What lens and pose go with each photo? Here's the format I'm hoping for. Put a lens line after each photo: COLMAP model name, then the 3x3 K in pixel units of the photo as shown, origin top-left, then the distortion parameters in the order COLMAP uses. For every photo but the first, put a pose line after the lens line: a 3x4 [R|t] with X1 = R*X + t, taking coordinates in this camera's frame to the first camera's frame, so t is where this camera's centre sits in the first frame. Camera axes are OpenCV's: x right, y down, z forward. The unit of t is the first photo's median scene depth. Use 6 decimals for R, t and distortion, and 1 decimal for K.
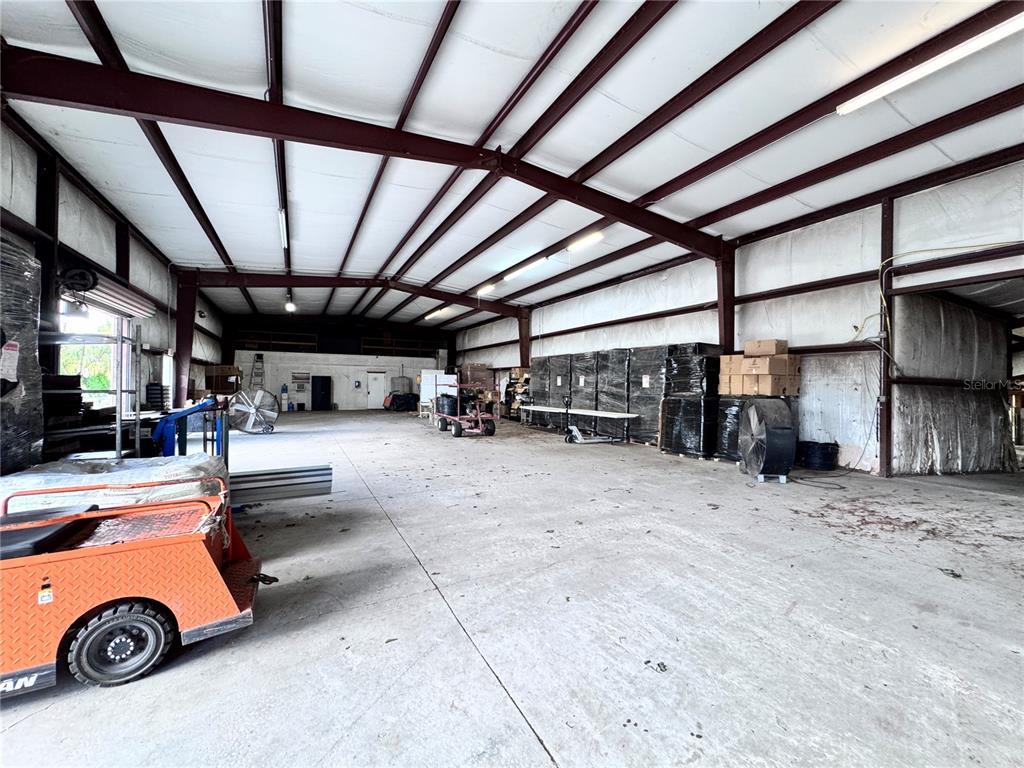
lens RADIAL K [[408.0, 0, 510.9], [0, 408.0, 383.7], [0, 0, 1]] dist [-0.003076, 0.000559]
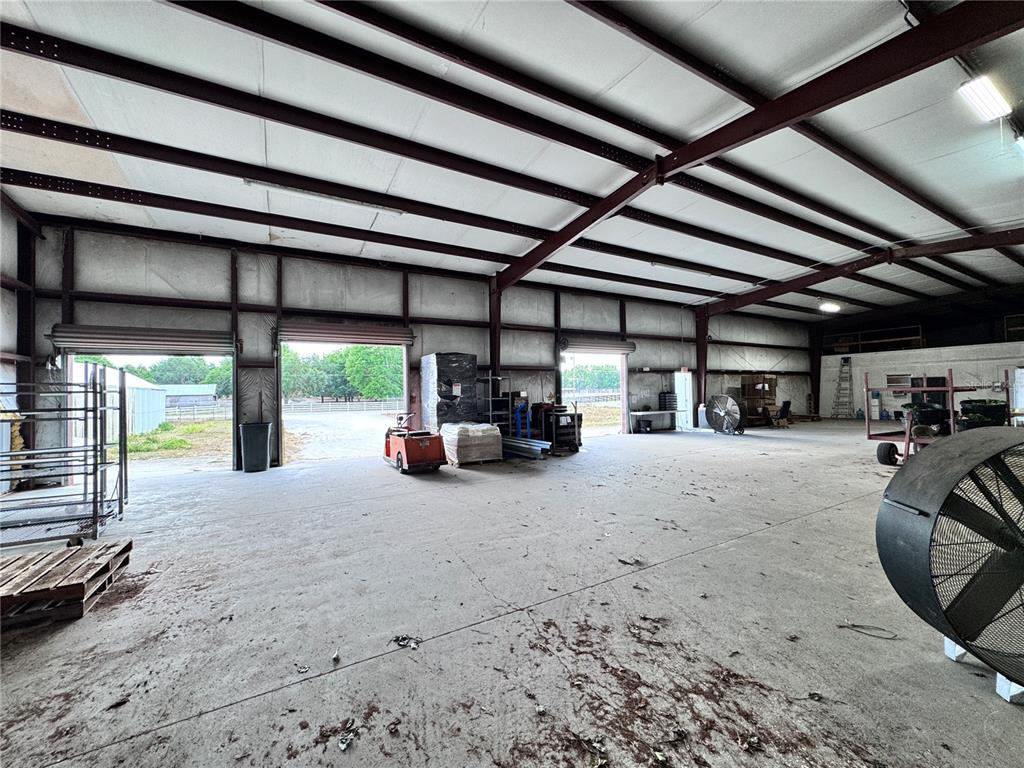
lens RADIAL K [[408.0, 0, 509.2], [0, 408.0, 379.6], [0, 0, 1]] dist [-0.003076, 0.000559]
pose [[0.036787, -0.040883, -0.998486, 0.889366], [0.019881, 0.998995, -0.040172, 0.002719], [0.999125, -0.018373, 0.037563, 0.554940]]
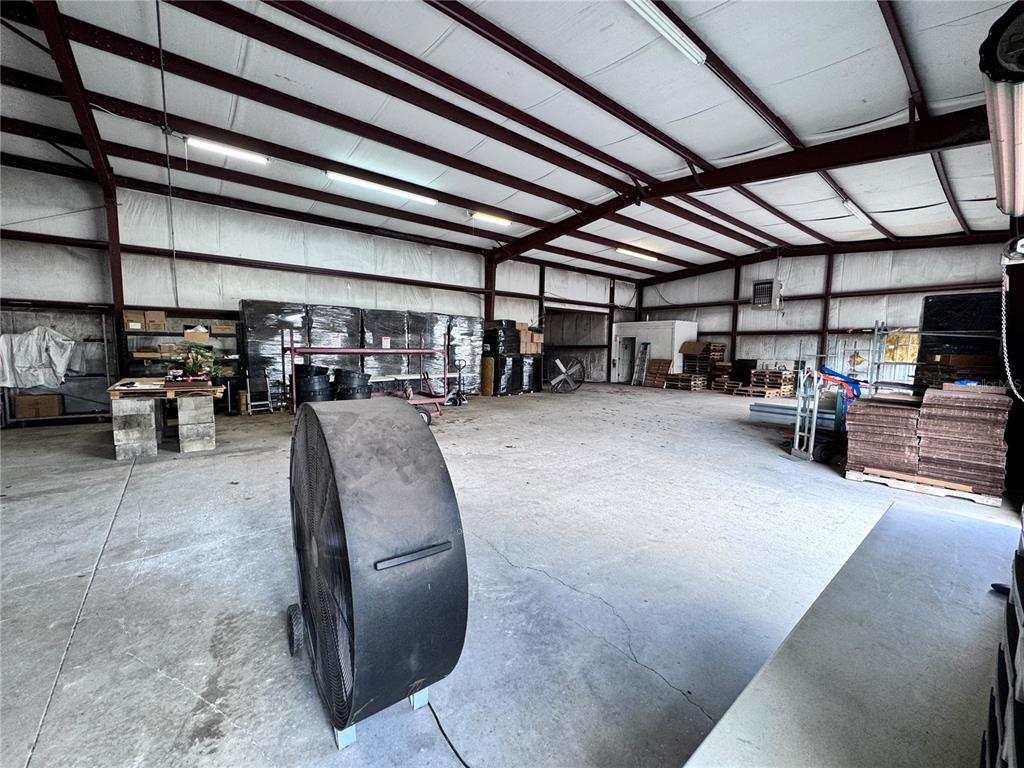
lens RADIAL K [[408.0, 0, 513.5], [0, 408.0, 389.7], [0, 0, 1]] dist [-0.003076, 0.000559]
pose [[-0.204968, -0.109279, 0.972649, -1.303636], [-0.014622, 0.993979, 0.108594, -0.010241], [-0.978659, 0.008036, -0.205332, 1.608362]]
